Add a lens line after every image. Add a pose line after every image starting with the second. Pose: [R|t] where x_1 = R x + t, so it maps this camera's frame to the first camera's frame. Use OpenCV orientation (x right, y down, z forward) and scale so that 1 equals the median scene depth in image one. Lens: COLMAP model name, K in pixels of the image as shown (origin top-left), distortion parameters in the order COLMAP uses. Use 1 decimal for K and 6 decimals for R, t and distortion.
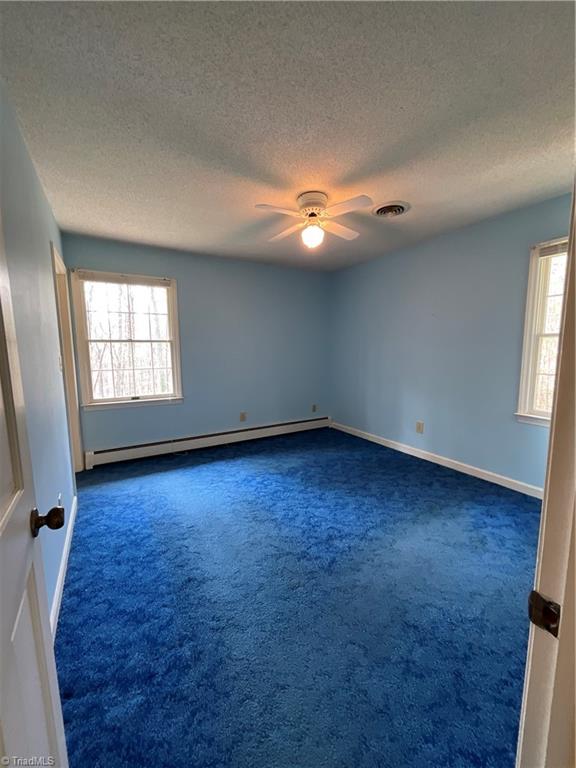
lens RADIAL K [[309.3, 0, 288.2], [0, 309.3, 384.2], [0, 0, 1]] dist [-0.000487, -0.000701]
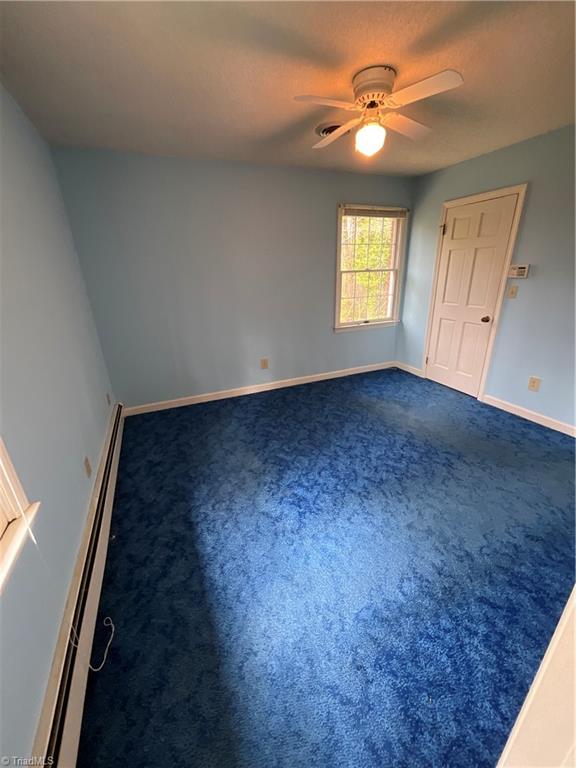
lens RADIAL K [[310.4, 0, 288.0], [0, 310.4, 384.0], [0, 0, 1]] dist [-0.001345, 0.000063]
pose [[0.125483, -0.347562, 0.929223, -0.650781], [0.144874, 0.933005, 0.329413, -0.150310], [-0.981461, 0.093284, 0.167429, 0.850861]]
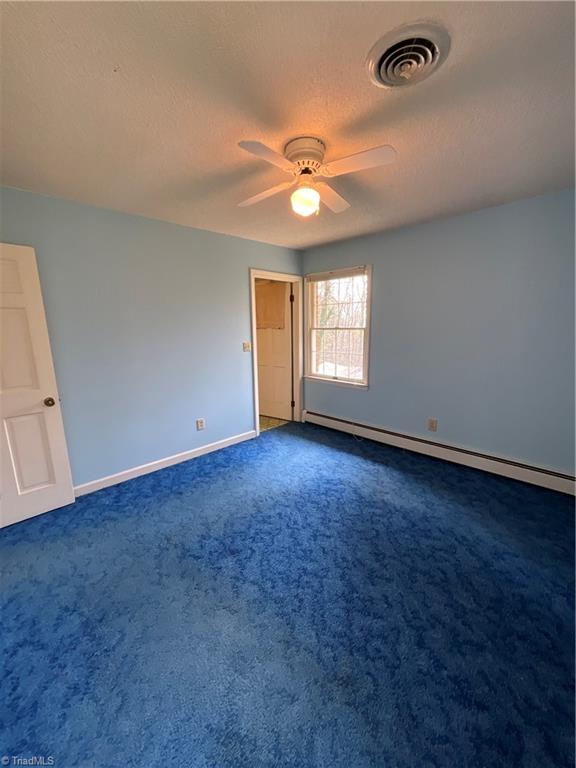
lens RADIAL K [[309.3, 0, 288.2], [0, 309.3, 384.2], [0, 0, 1]] dist [-0.000487, -0.000701]
pose [[0.245765, 0.184454, -0.951618, 0.658535], [-0.098964, 0.981373, 0.164663, -0.120350], [0.964264, 0.053707, 0.259442, 0.593943]]
